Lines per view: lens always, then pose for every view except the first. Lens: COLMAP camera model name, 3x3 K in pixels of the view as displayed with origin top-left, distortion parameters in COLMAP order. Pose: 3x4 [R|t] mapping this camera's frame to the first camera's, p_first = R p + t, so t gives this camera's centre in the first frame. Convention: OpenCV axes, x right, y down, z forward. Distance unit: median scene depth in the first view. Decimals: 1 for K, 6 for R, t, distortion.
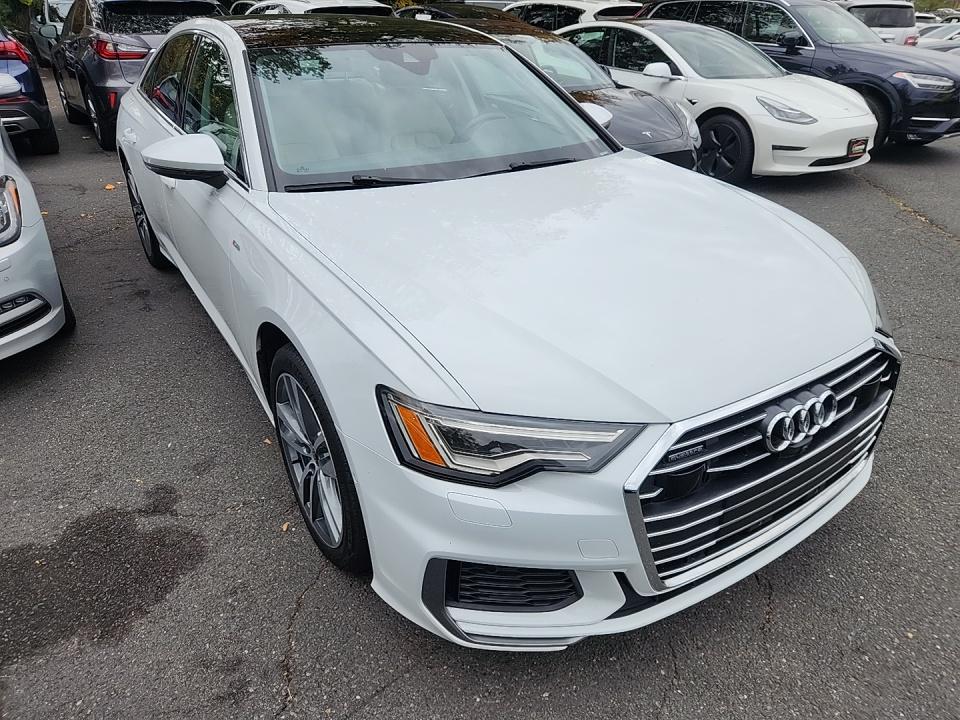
lens RADIAL K [[675.7, 0, 475.8], [0, 675.7, 346.2], [0, 0, 1]] dist [0.051862, -0.052967]
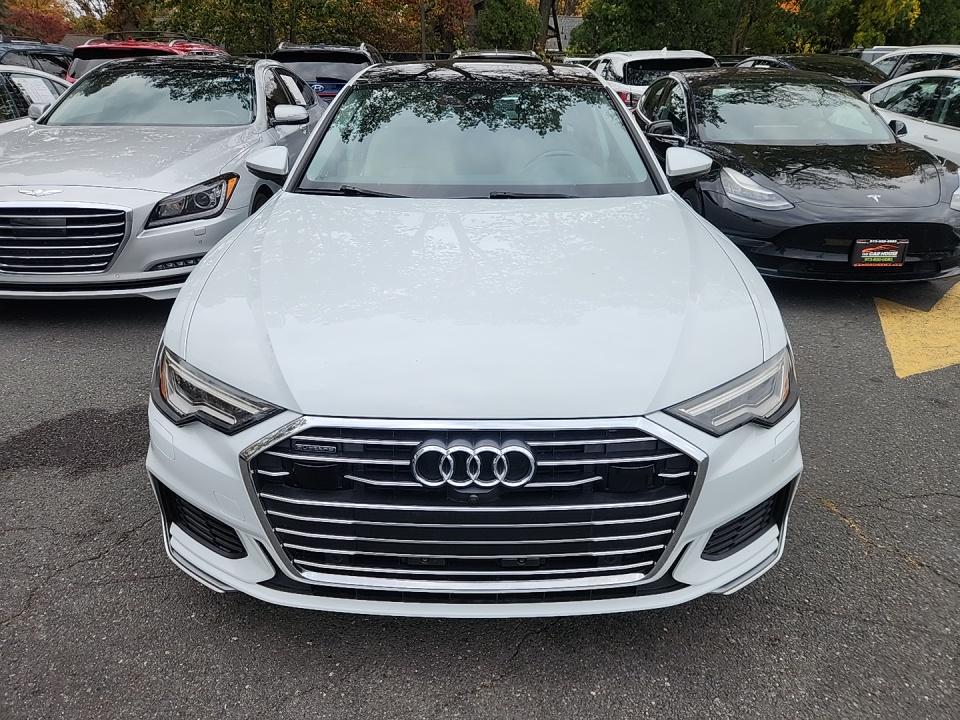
lens RADIAL K [[675.7, 0, 475.8], [0, 675.7, 346.2], [0, 0, 1]] dist [0.051862, -0.052967]
pose [[0.821042, 0.211088, -0.530407, 0.980072], [-0.247976, 0.968765, 0.001688, -0.054190], [0.514196, 0.130142, 0.847741, 0.210426]]
